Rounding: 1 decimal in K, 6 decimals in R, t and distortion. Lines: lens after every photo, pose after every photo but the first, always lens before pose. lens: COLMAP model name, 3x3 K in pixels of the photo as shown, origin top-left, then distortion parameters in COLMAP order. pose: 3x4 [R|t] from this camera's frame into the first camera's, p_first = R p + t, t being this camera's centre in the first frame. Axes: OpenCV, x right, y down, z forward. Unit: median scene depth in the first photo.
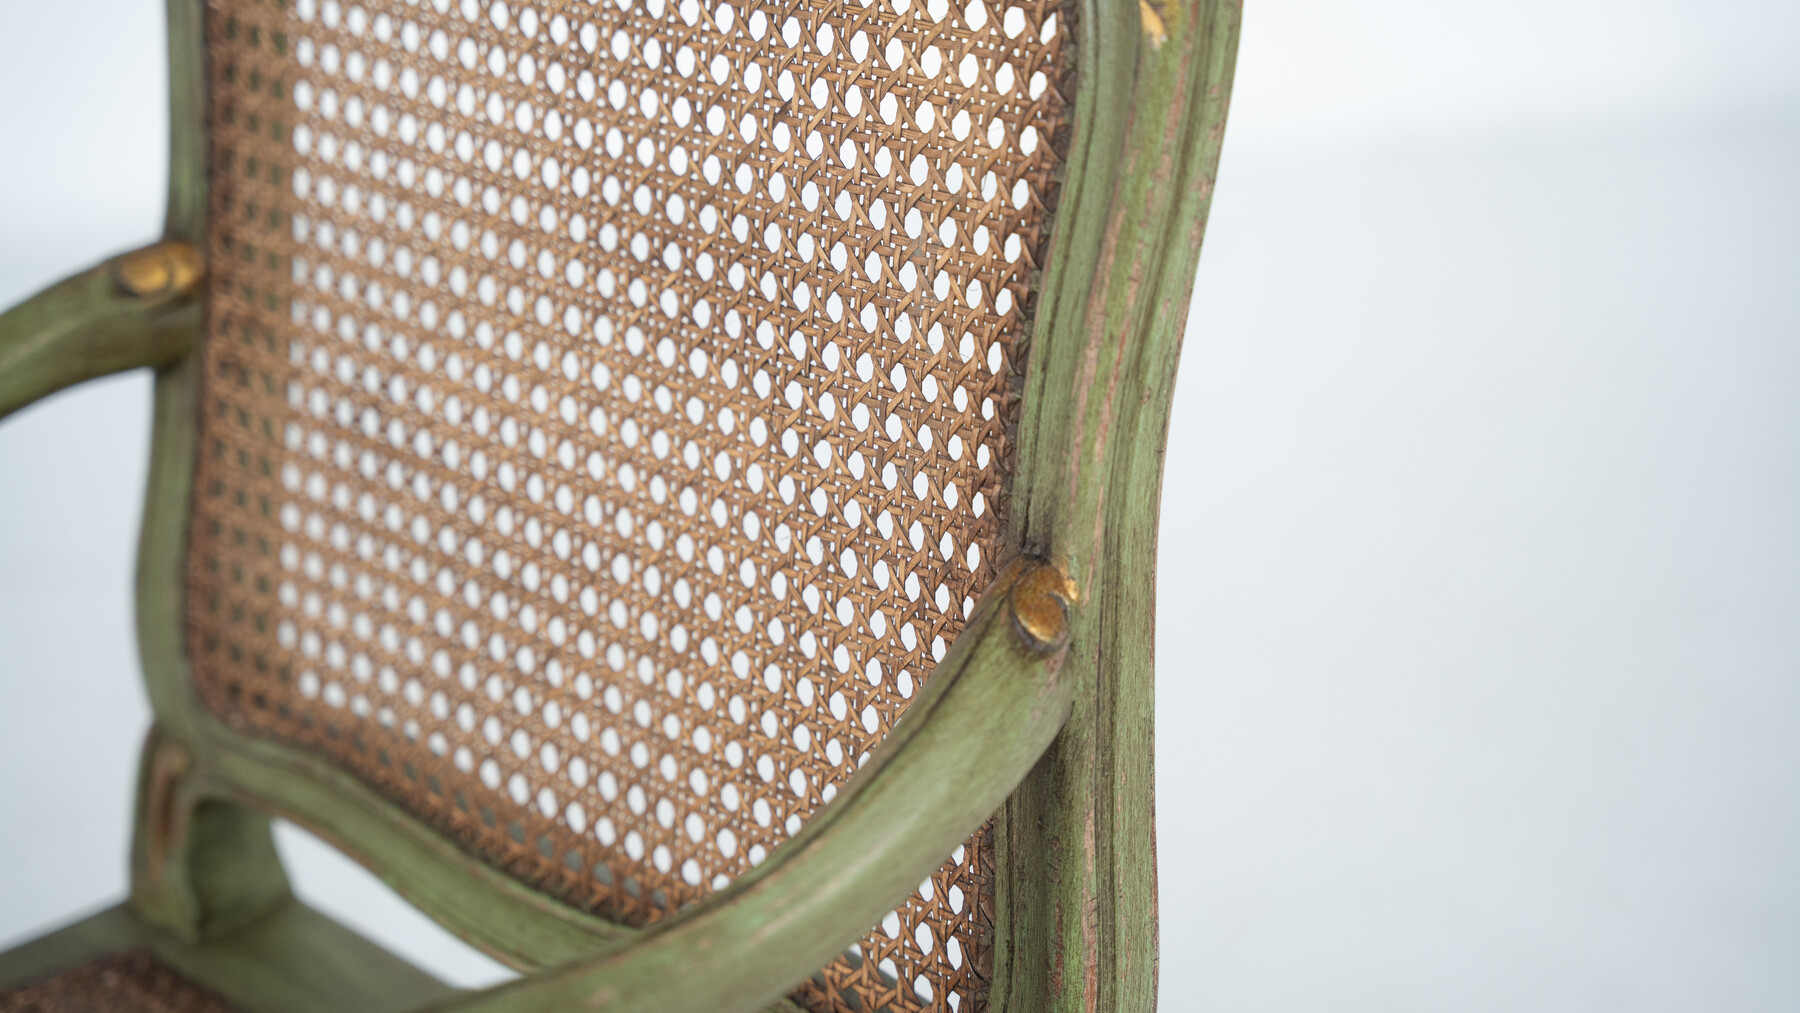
lens RADIAL K [[3384.5, 0, 891.7], [0, 3384.5, 504.9], [0, 0, 1]] dist [0.273632, 0.000000]
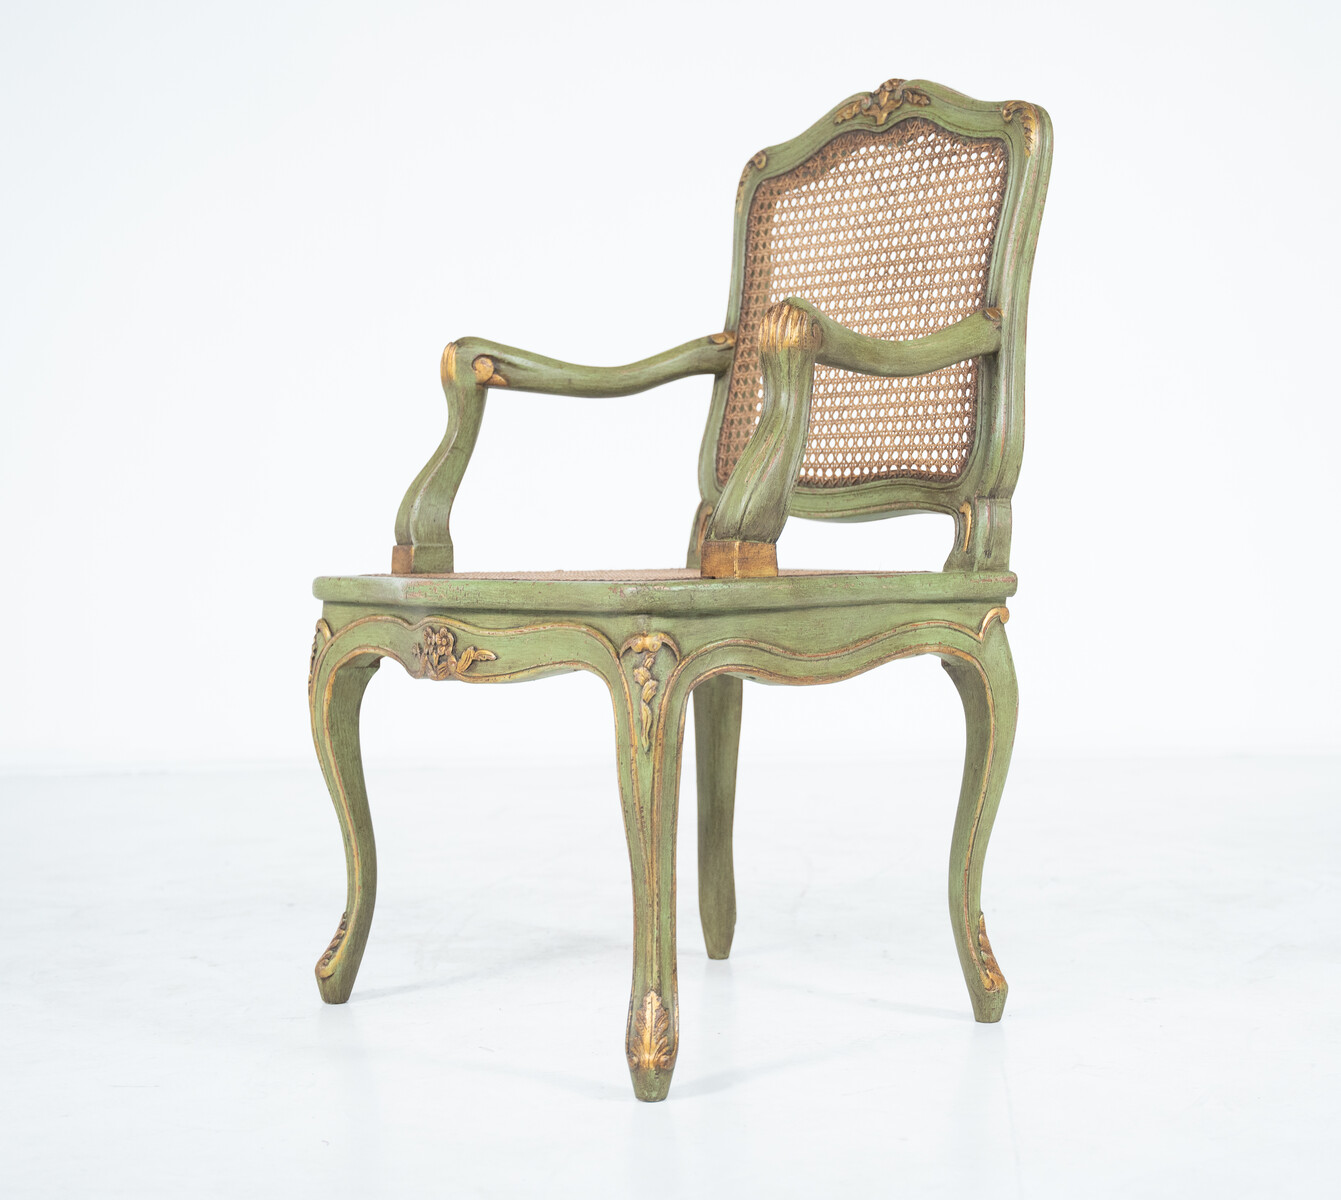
lens RADIAL K [[2620.8, 0, 676.5], [0, 2620.8, 610.9], [0, 0, 1]] dist [0.022073, 0.000000]
pose [[0.989356, 0.037658, -0.140561, 0.103233], [-0.084680, 0.934533, -0.345654, 1.168262], [0.118343, 0.353878, 0.927774, -1.322547]]
